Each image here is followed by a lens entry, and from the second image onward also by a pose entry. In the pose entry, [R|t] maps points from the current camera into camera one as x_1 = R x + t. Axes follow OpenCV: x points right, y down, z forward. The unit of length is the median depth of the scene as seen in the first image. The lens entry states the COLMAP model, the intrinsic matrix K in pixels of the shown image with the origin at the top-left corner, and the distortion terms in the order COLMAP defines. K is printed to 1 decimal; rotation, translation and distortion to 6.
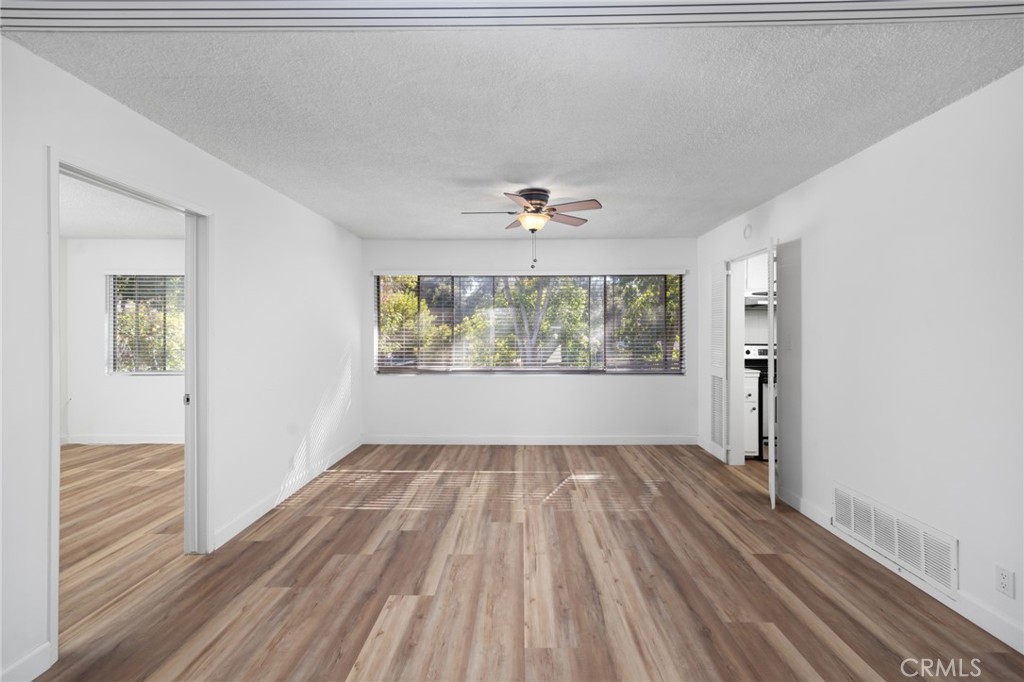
lens RADIAL K [[425.8, 0, 515.4], [0, 425.8, 331.5], [0, 0, 1]] dist [0.006097, -0.000516]
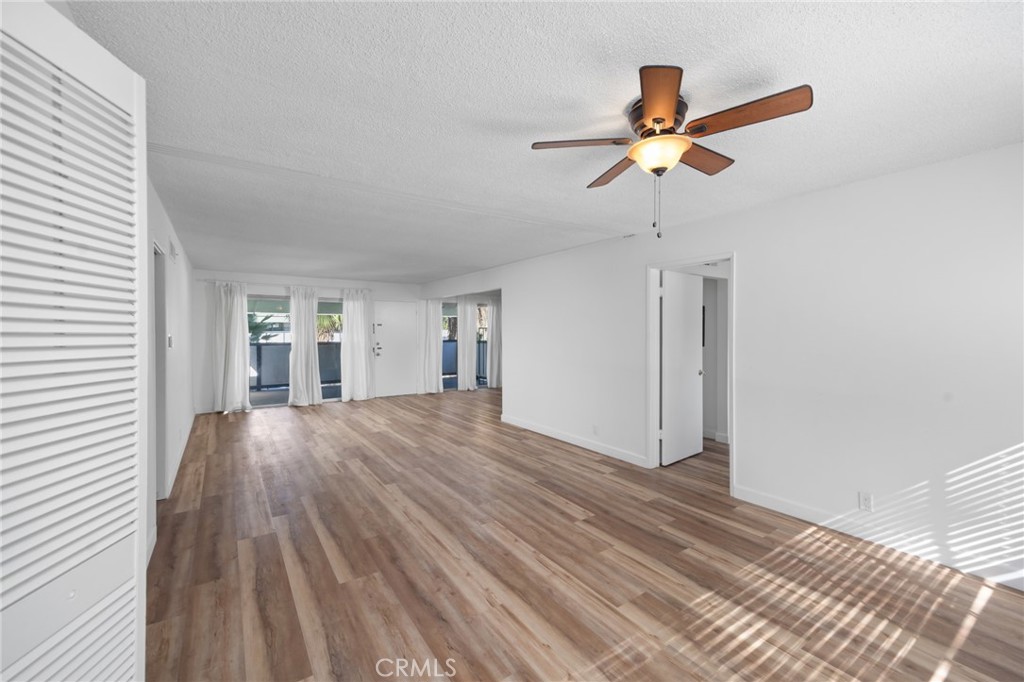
lens RADIAL K [[425.8, 0, 515.4], [0, 425.8, 331.5], [0, 0, 1]] dist [0.006097, -0.000516]
pose [[-0.817885, 0.007067, -0.575339, 0.720479], [0.004293, 0.999972, 0.006181, -0.039406], [0.575366, 0.002586, -0.817892, 1.857961]]
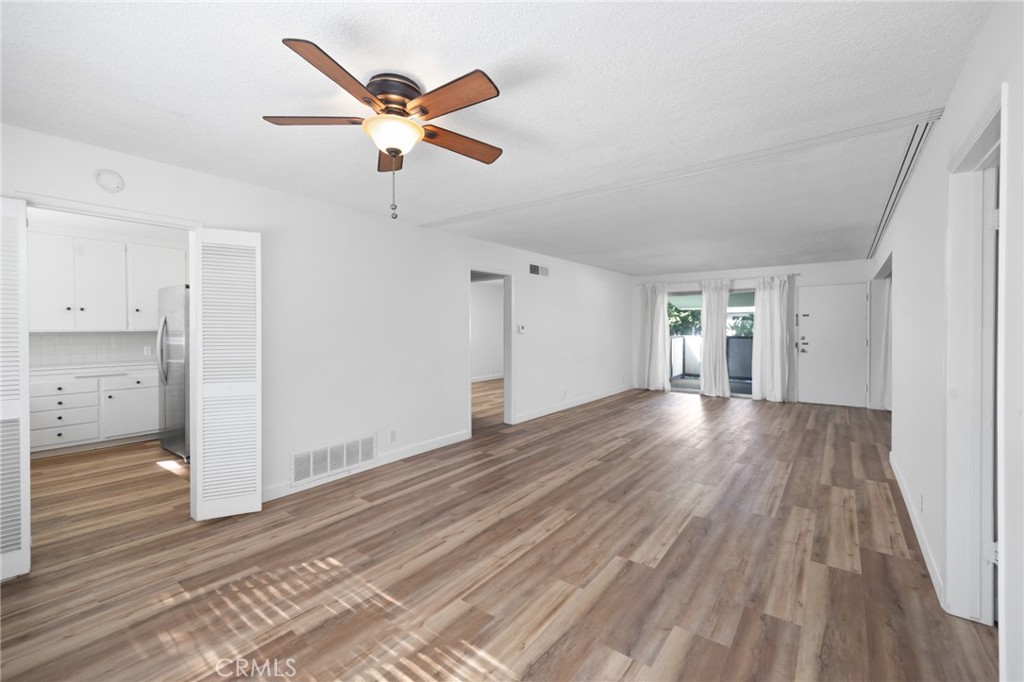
lens RADIAL K [[425.8, 0, 515.4], [0, 425.8, 331.5], [0, 0, 1]] dist [0.006097, -0.000516]
pose [[-0.804694, 0.000191, 0.593690, -0.590453], [0.005724, 0.999956, 0.007437, -0.000660], [-0.593662, 0.009383, -0.804660, 1.874256]]
